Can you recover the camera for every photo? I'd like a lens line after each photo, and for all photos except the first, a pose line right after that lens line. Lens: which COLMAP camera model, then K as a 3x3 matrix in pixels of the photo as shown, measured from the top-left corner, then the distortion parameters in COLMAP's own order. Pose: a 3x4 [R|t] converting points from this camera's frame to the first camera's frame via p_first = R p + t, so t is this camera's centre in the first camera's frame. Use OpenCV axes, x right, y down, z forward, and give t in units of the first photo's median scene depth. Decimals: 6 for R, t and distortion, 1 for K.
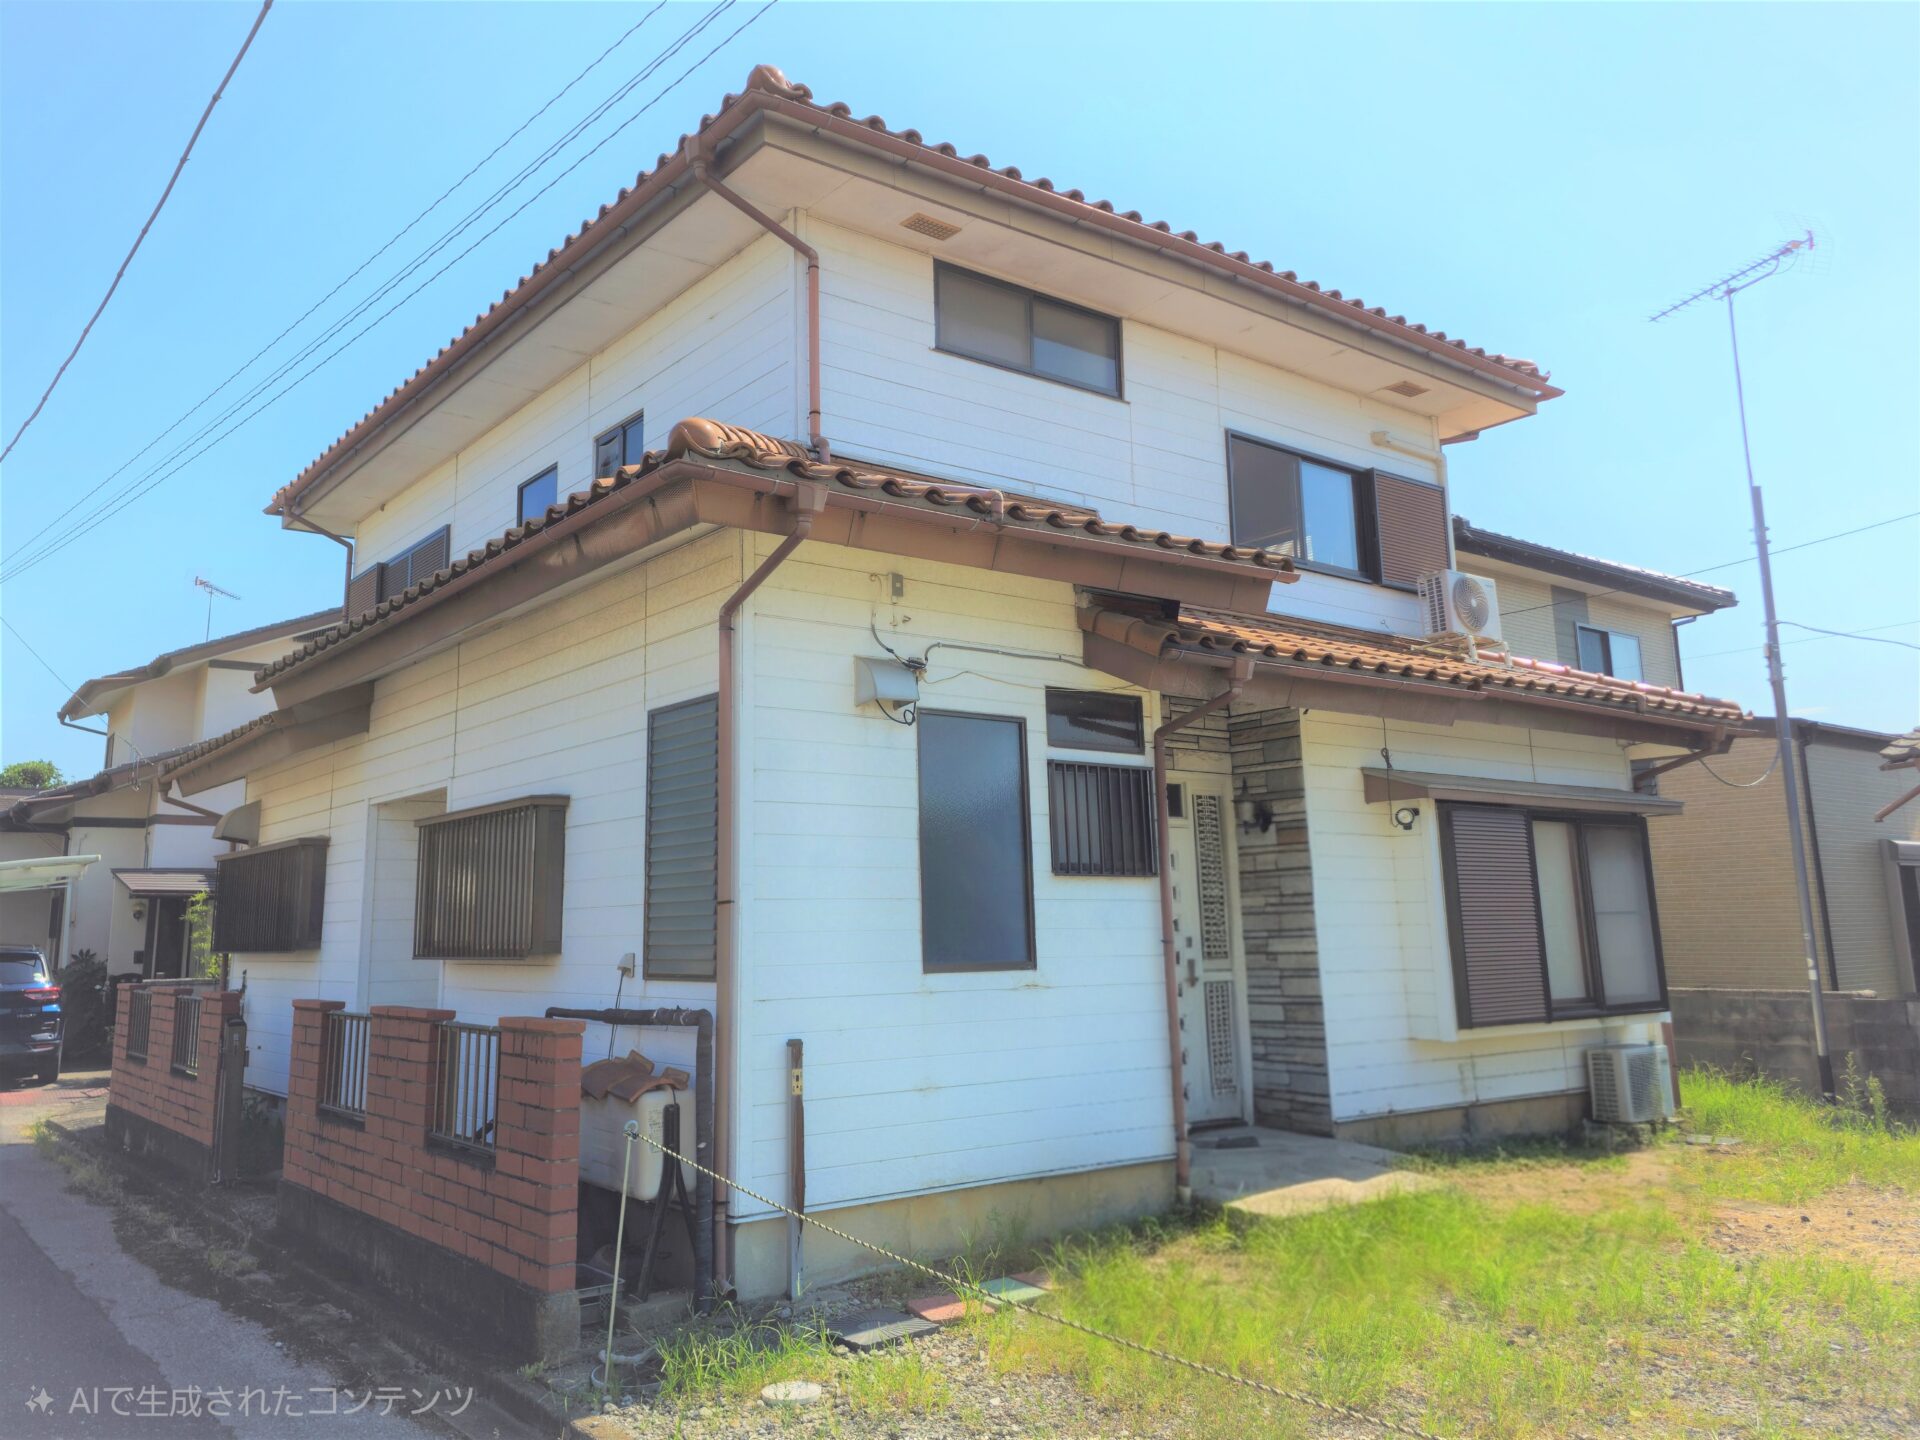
lens RADIAL K [[1243.2, 0, 957.8], [0, 1243.2, 719.1], [0, 0, 1]] dist [0.021500, 0.000043]
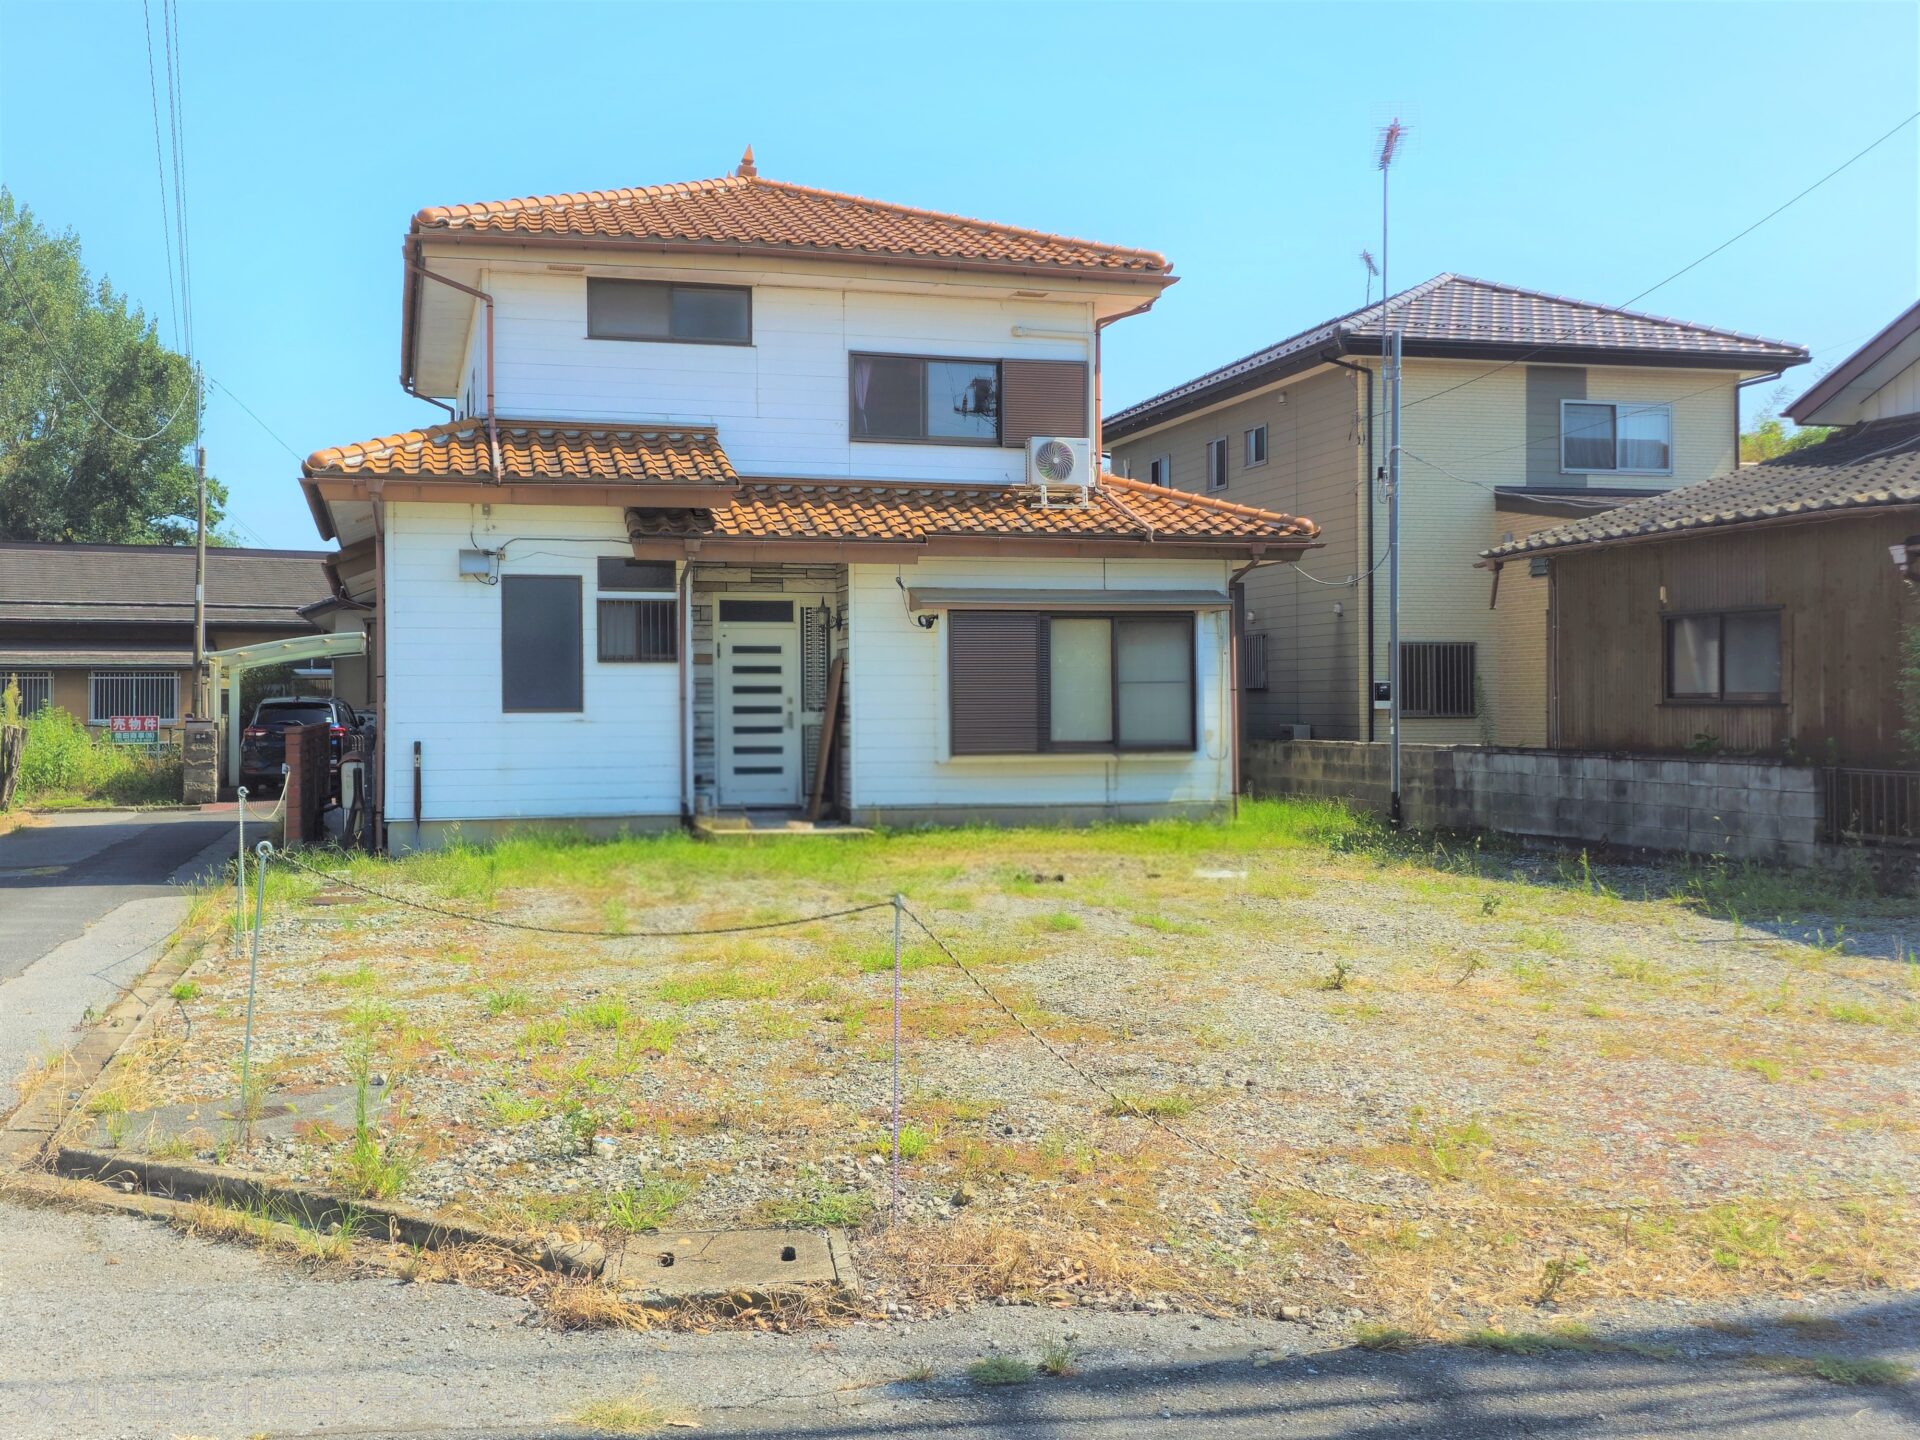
lens RADIAL K [[1243.2, 0, 957.8], [0, 1243.2, 719.1], [0, 0, 1]] dist [0.021500, 0.000043]
pose [[0.963477, 0.017822, -0.267198, 1.029415], [0.034009, 0.981561, 0.188101, -0.114262], [0.265623, -0.190318, 0.945105, -0.582231]]
